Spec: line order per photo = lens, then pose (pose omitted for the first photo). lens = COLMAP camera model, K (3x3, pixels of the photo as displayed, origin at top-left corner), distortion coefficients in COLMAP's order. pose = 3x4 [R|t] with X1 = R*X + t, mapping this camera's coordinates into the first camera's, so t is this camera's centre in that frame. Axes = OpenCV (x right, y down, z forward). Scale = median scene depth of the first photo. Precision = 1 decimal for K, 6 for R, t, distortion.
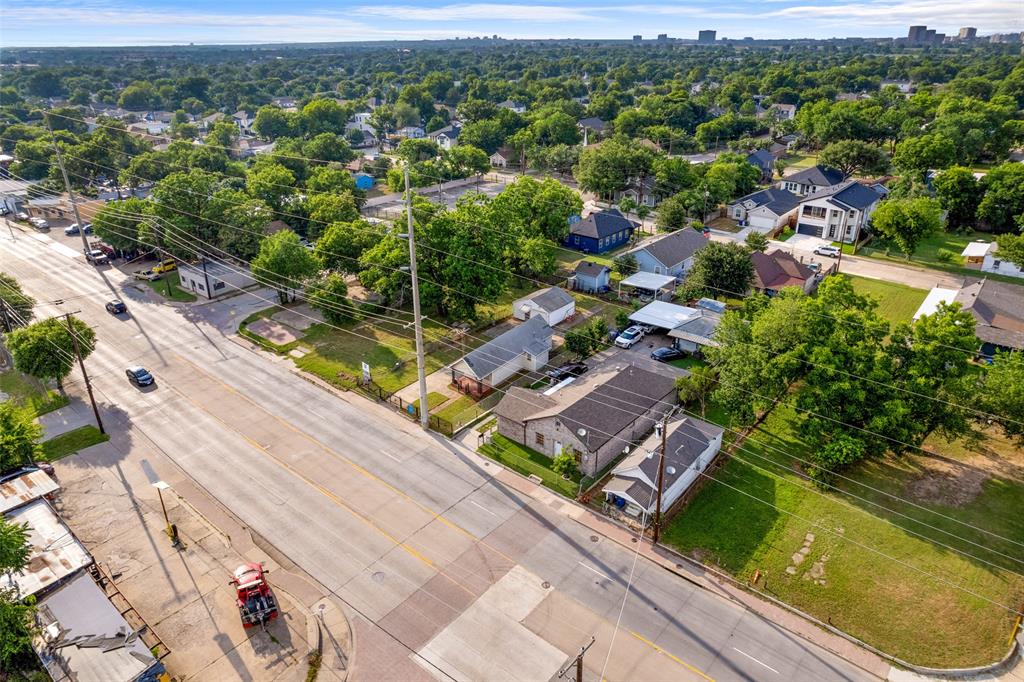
lens RADIAL K [[655.9, 0, 512.0], [0, 655.9, 341.0], [0, 0, 1]] dist [-0.082461, 0.073024]
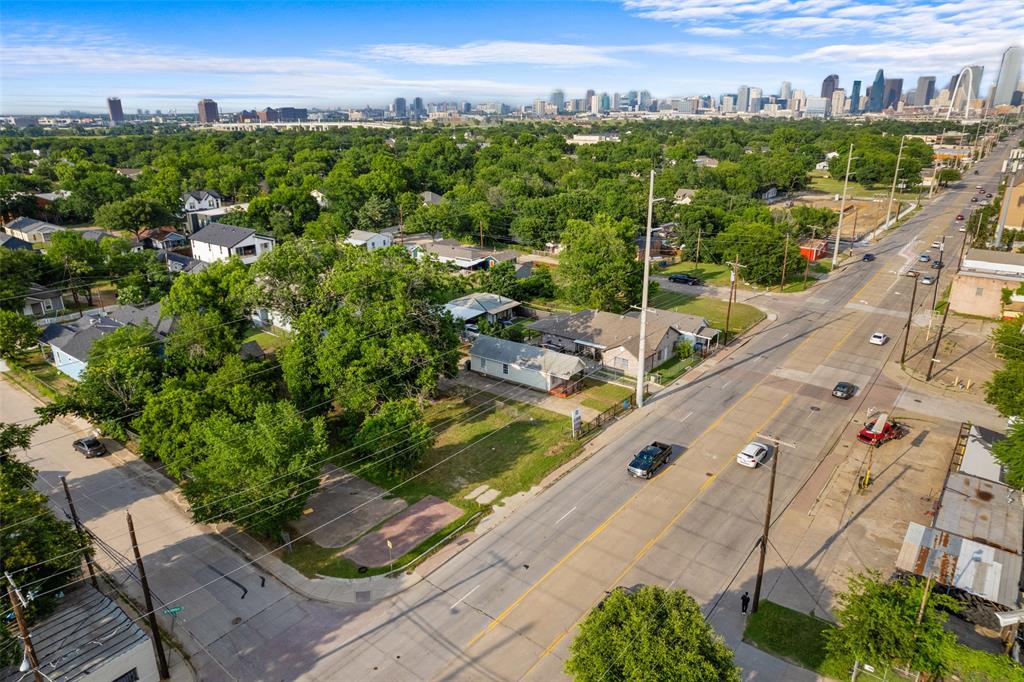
lens RADIAL K [[655.9, 0, 512.0], [0, 655.9, 341.0], [0, 0, 1]] dist [-0.082461, 0.073024]
pose [[-0.031817, -0.319337, 0.947107, -0.935460], [0.423399, 0.854059, 0.302187, -0.320246], [-0.905384, 0.410619, 0.108033, 0.834977]]
